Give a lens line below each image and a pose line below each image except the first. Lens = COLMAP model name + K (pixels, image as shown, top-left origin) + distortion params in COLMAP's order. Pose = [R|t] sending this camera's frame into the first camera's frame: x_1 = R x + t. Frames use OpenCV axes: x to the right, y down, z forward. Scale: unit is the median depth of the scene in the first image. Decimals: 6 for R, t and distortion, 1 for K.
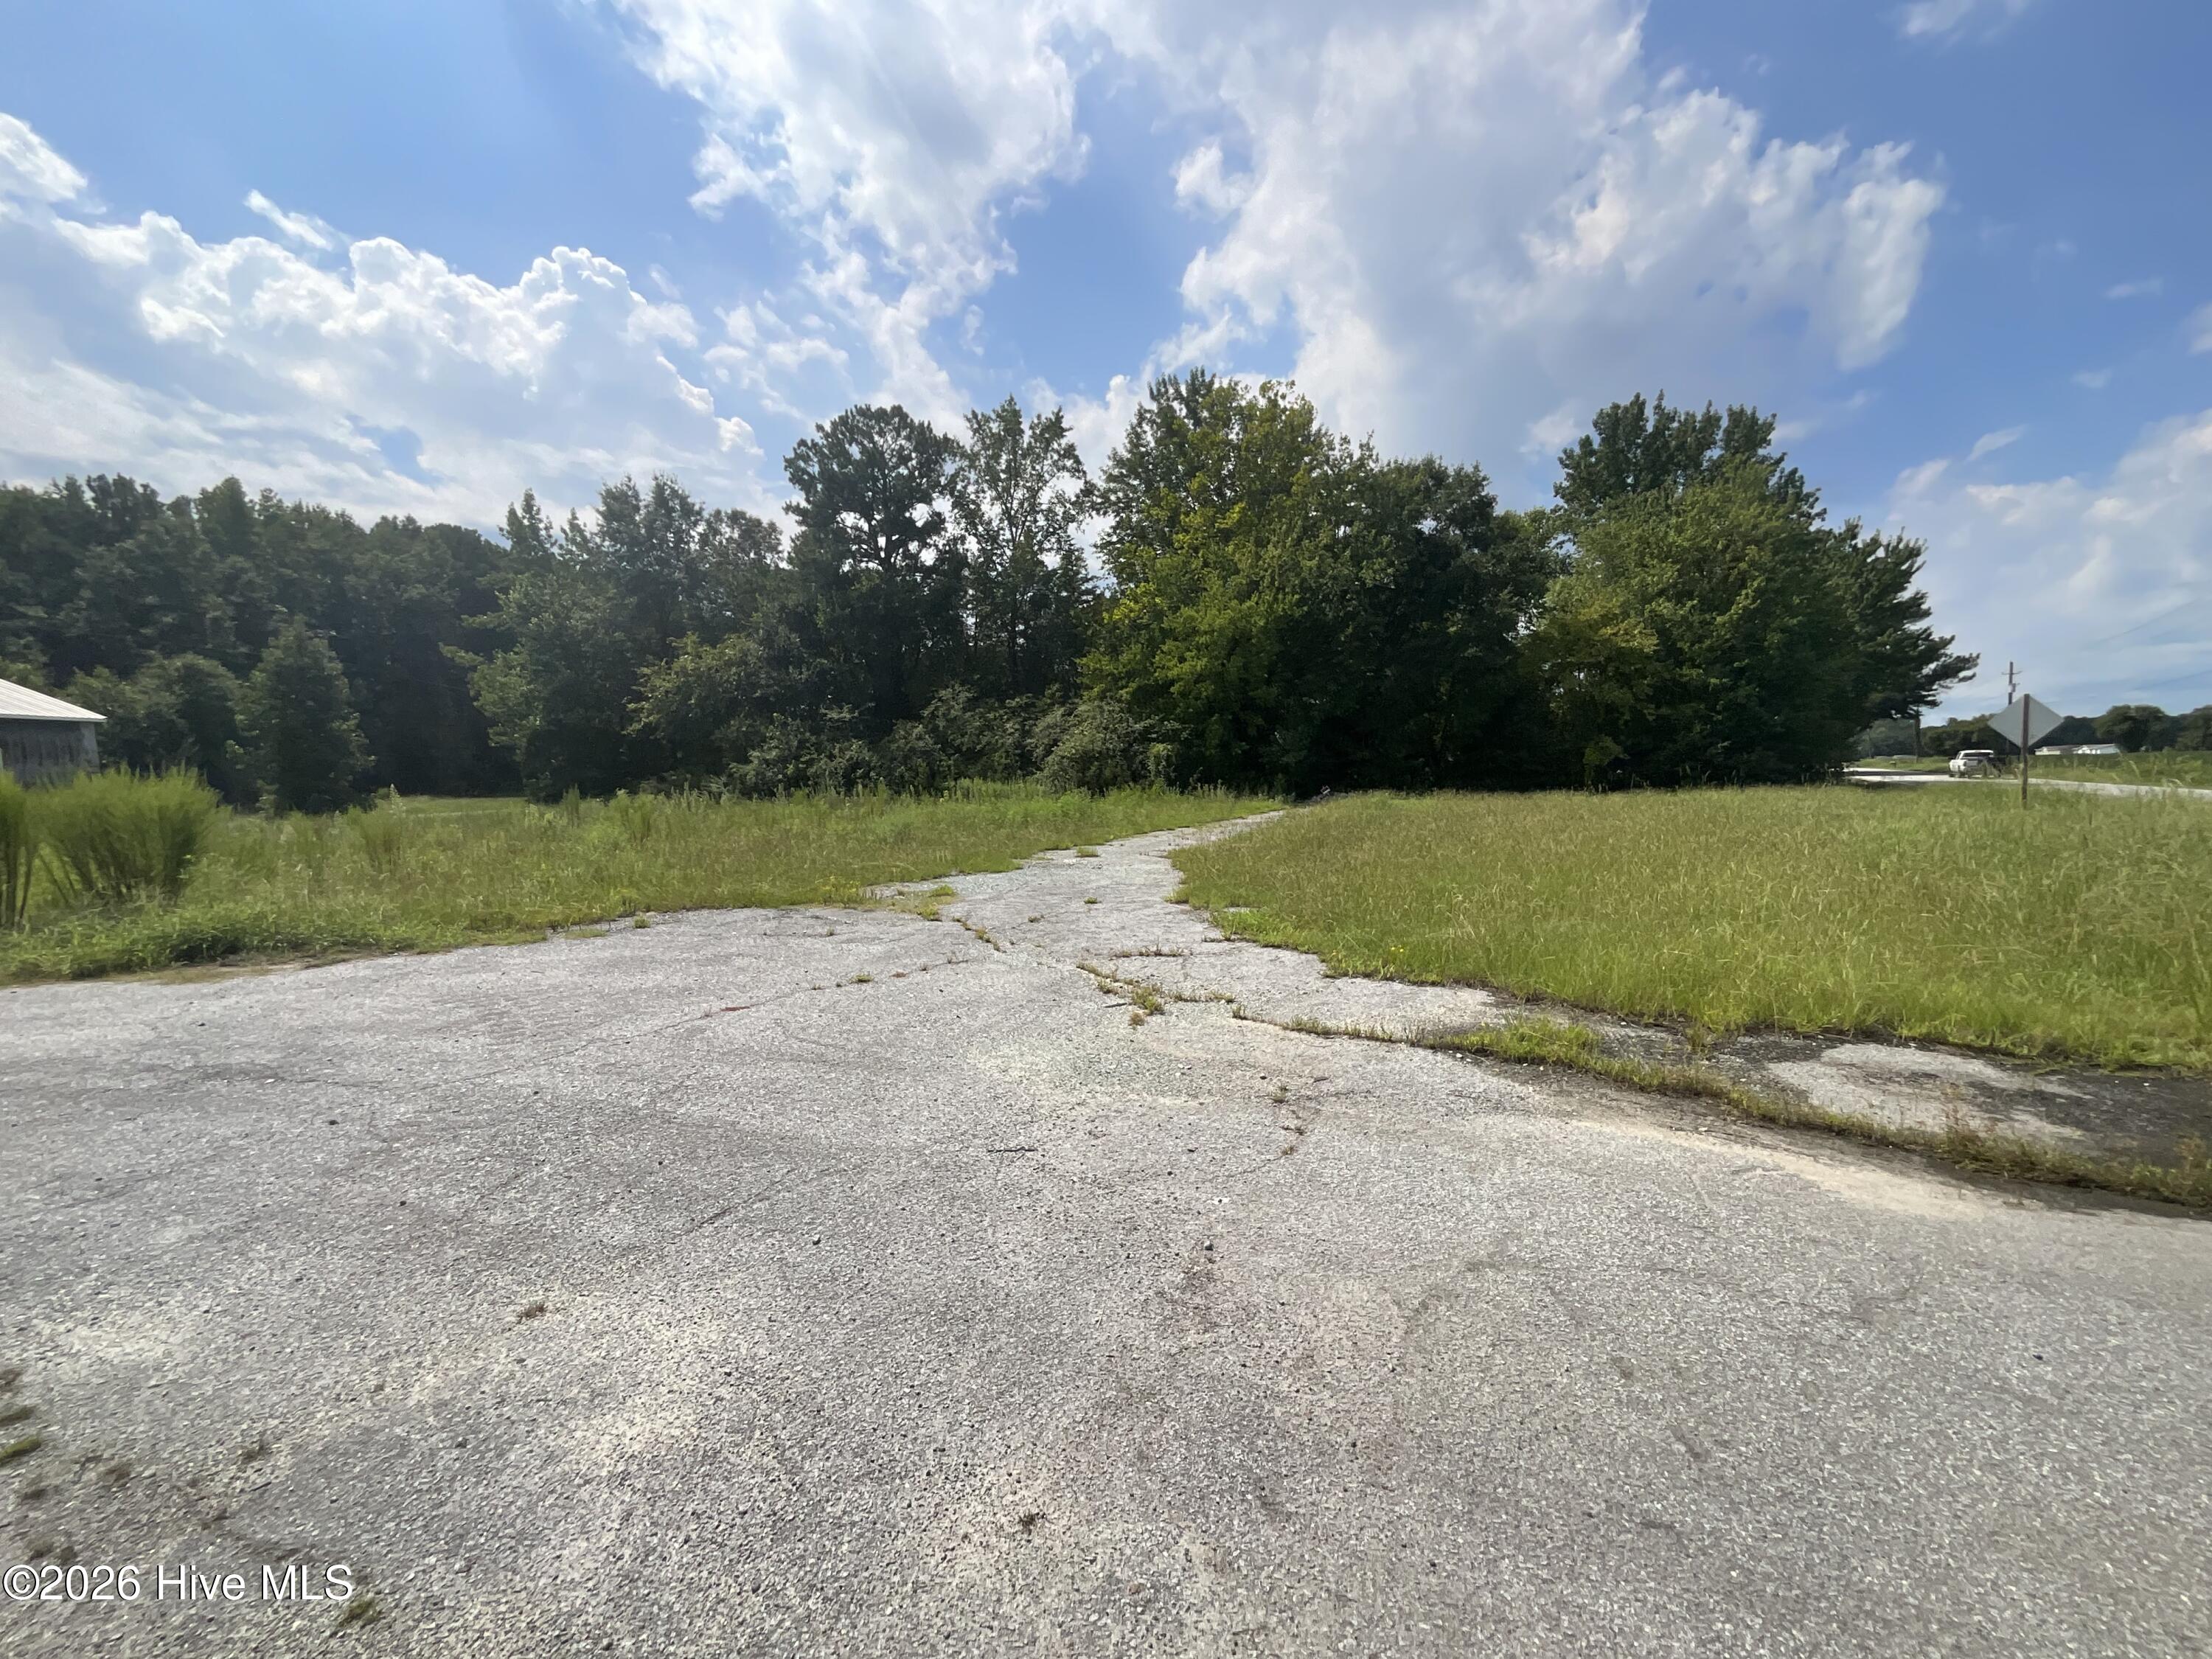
lens RADIAL K [[885.0, 0, 1112.5], [0, 885.0, 834.0], [0, 0, 1]] dist [0.001512, -0.002068]
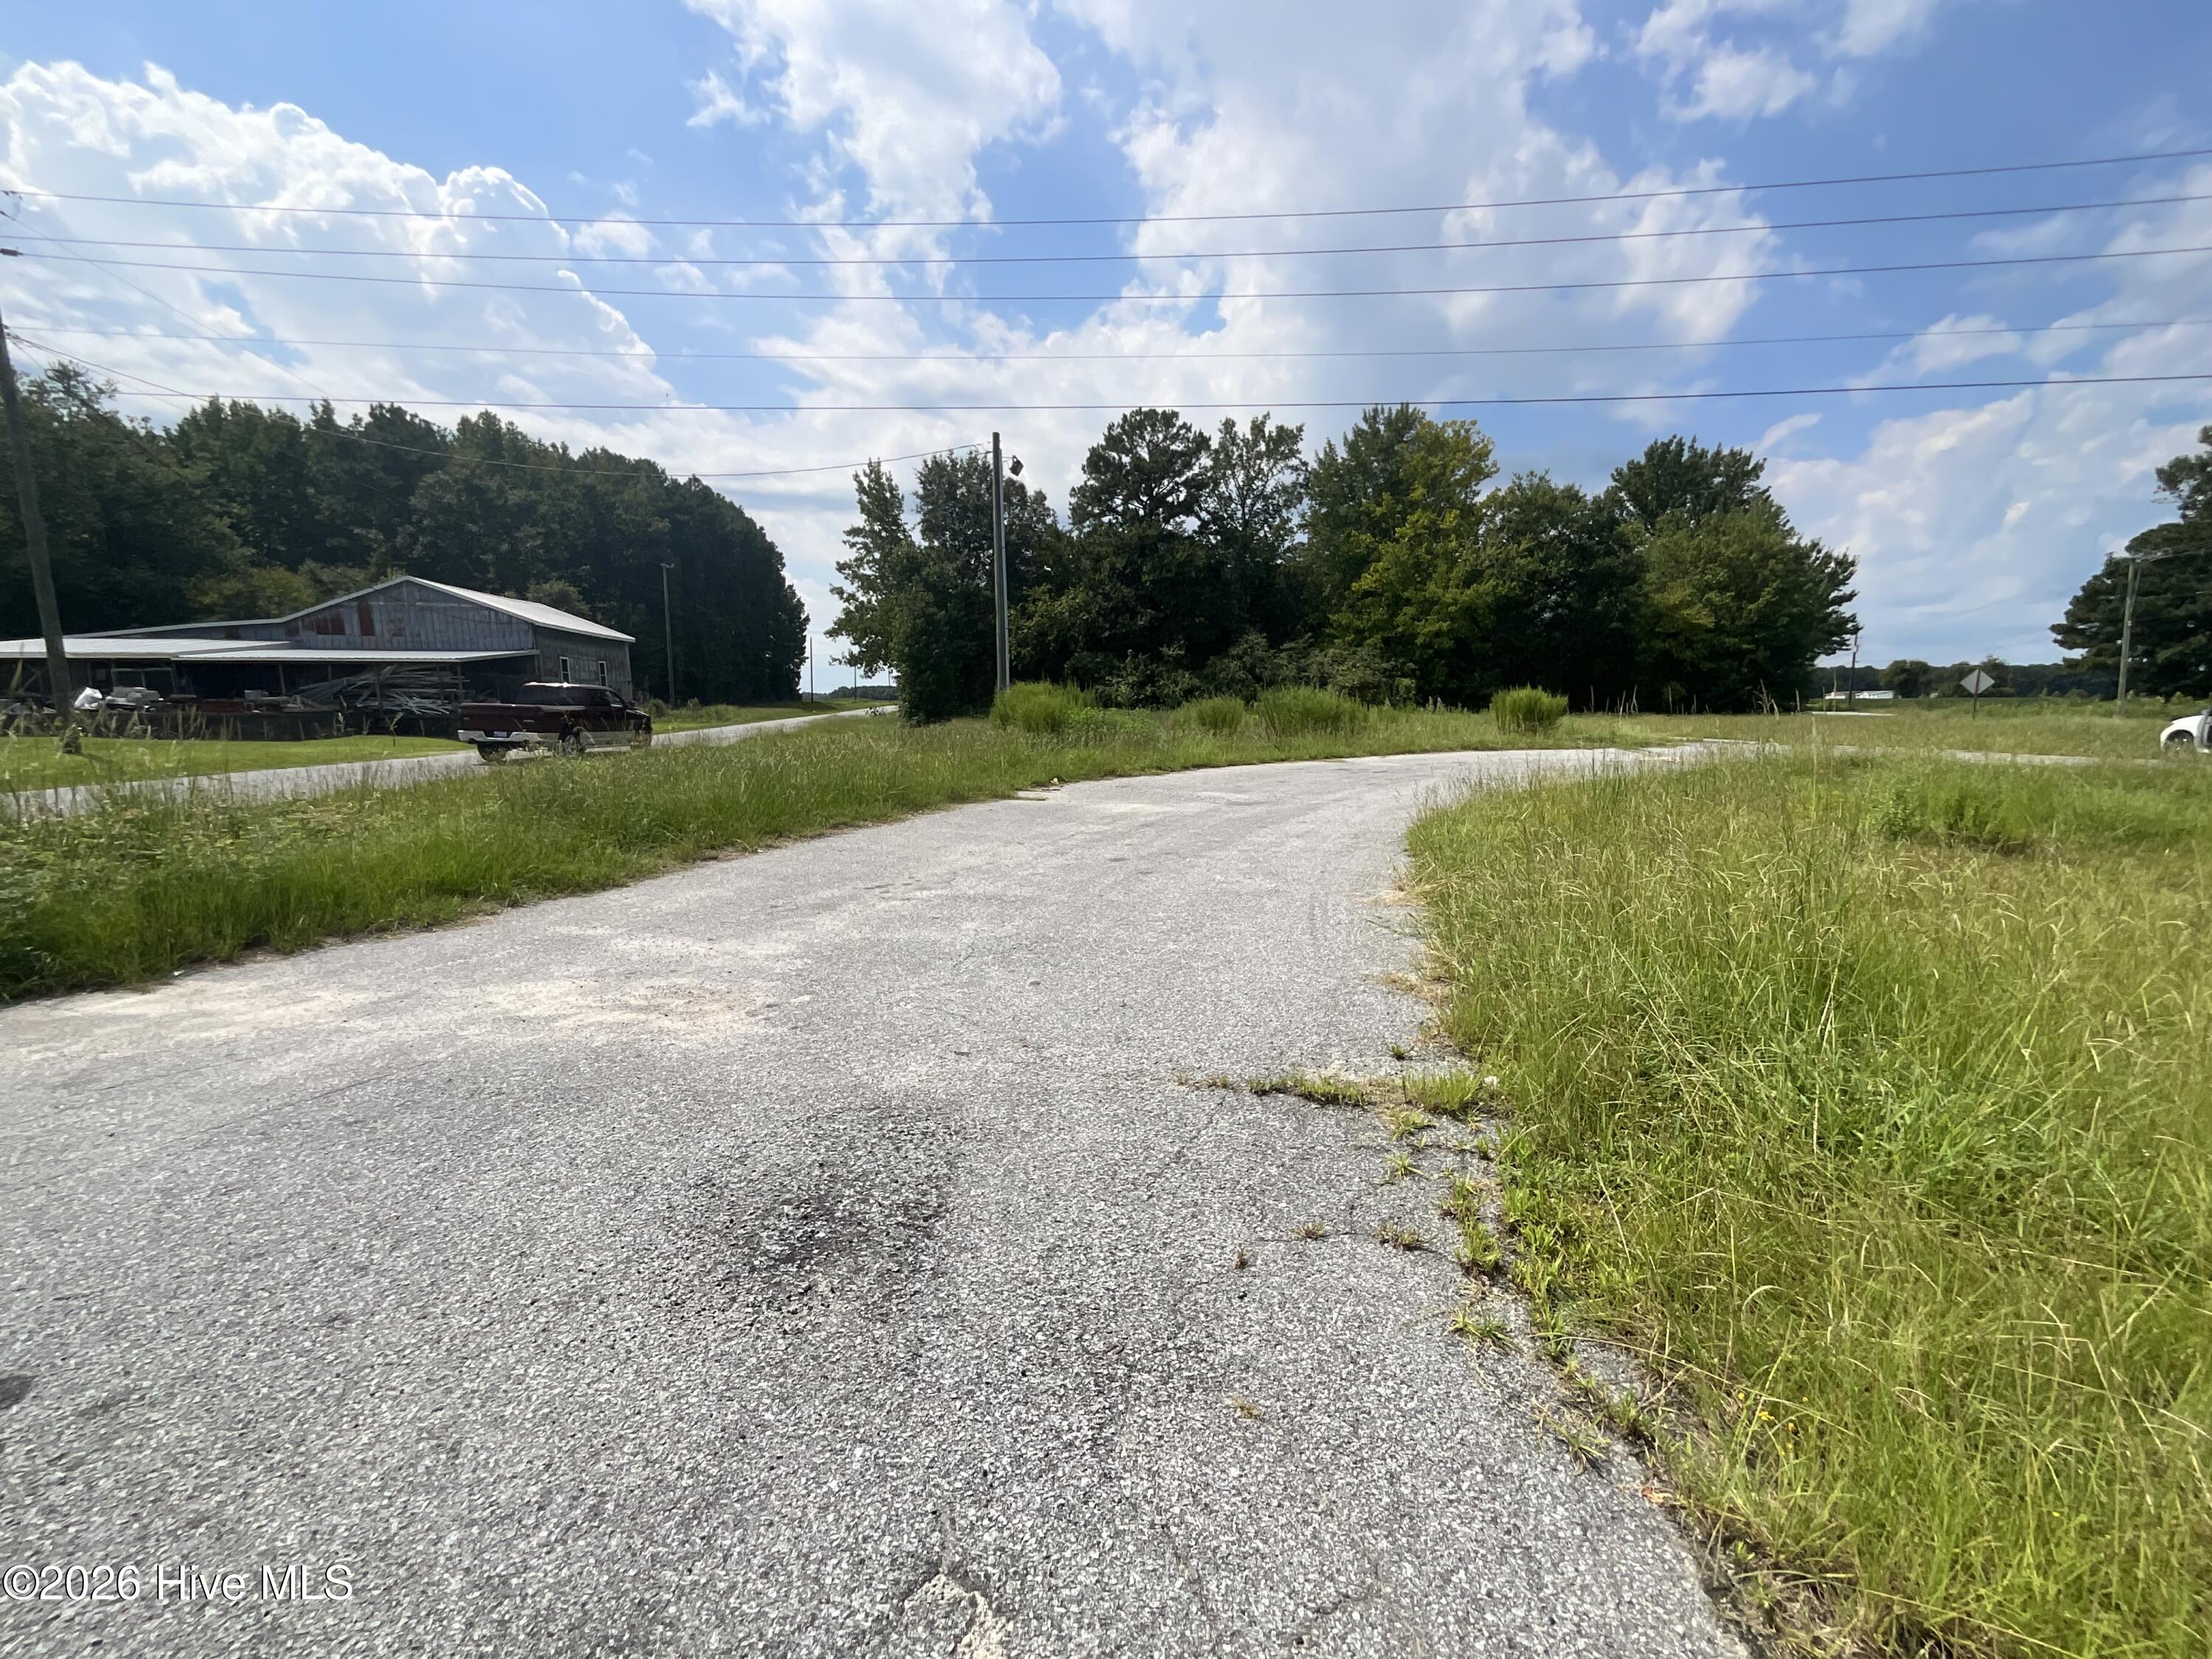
lens RADIAL K [[885.0, 0, 1125.1], [0, 885.0, 826.7], [0, 0, 1]] dist [0.001512, -0.002068]
pose [[0.988859, -0.001612, 0.148849, -0.623460], [-0.009274, 0.997332, 0.072406, 0.041154], [-0.148568, -0.072980, 0.986206, -0.395490]]
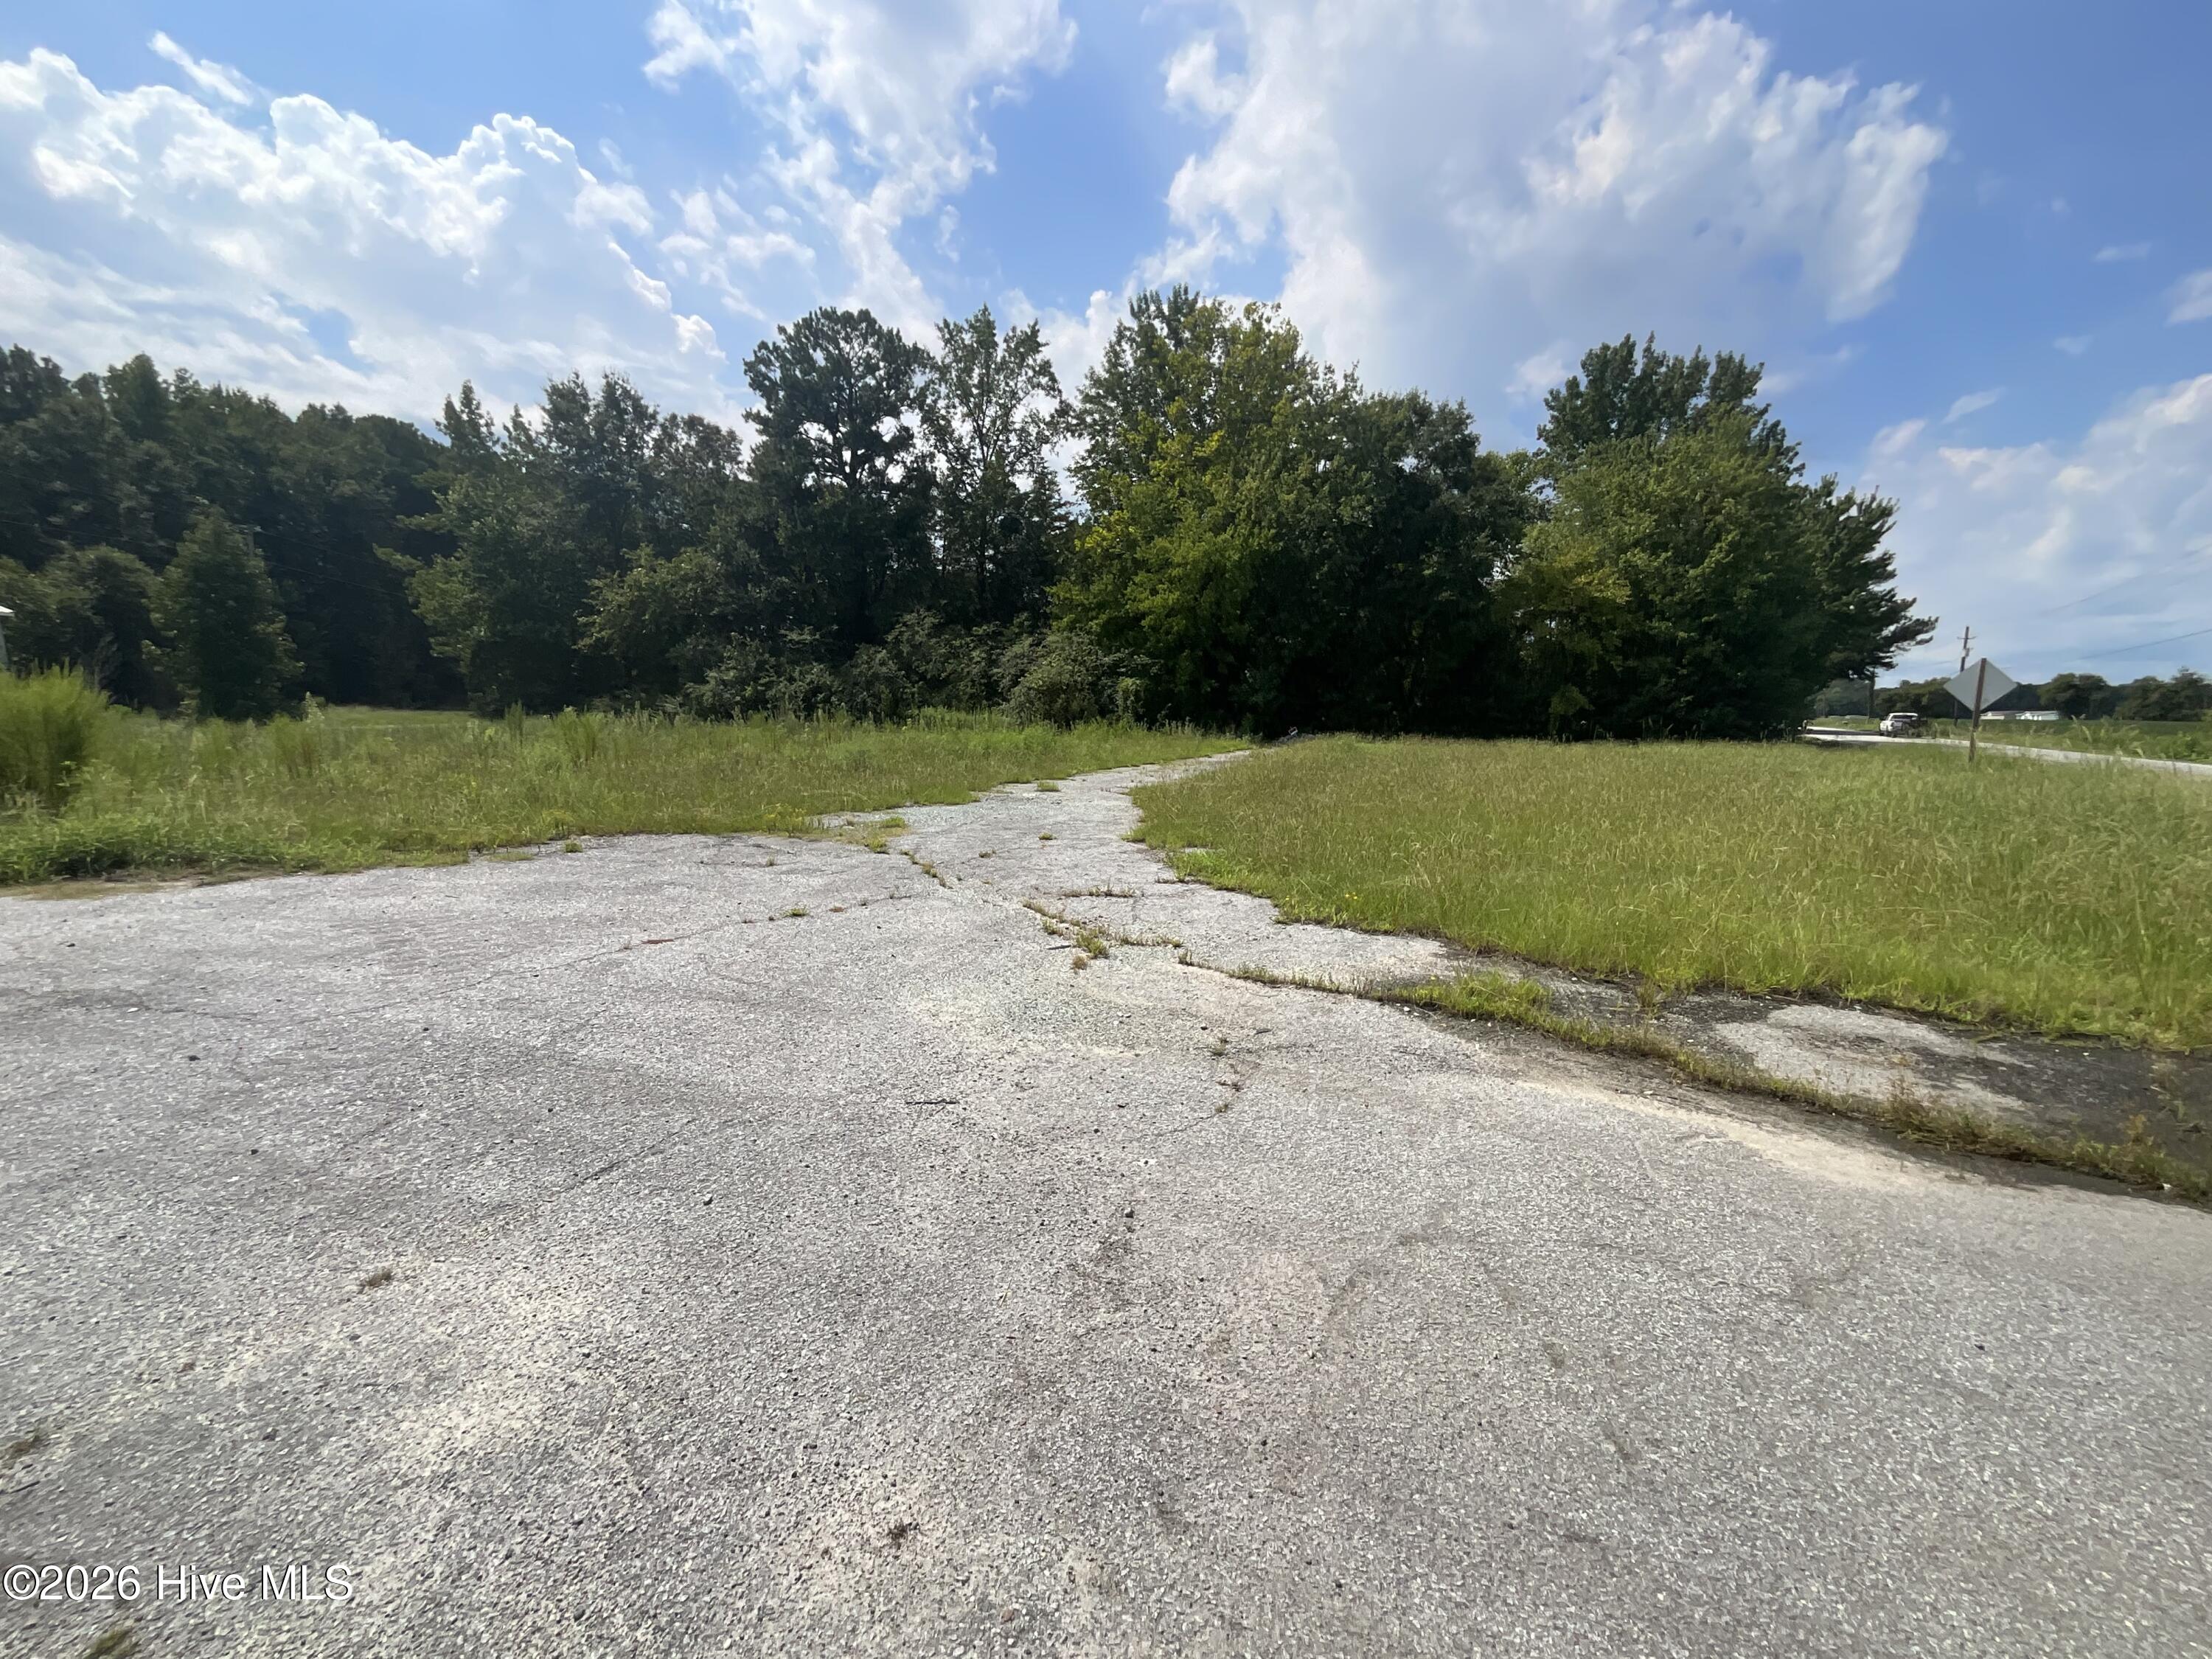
lens RADIAL K [[885.0, 0, 1111.8], [0, 885.0, 830.8], [0, 0, 1]] dist [0.001512, -0.002068]
pose [[0.998900, 0.028700, 0.037073, 0.002949], [-0.031216, 0.997117, 0.069163, -0.000258], [-0.034981, -0.070244, 0.996916, 0.006271]]
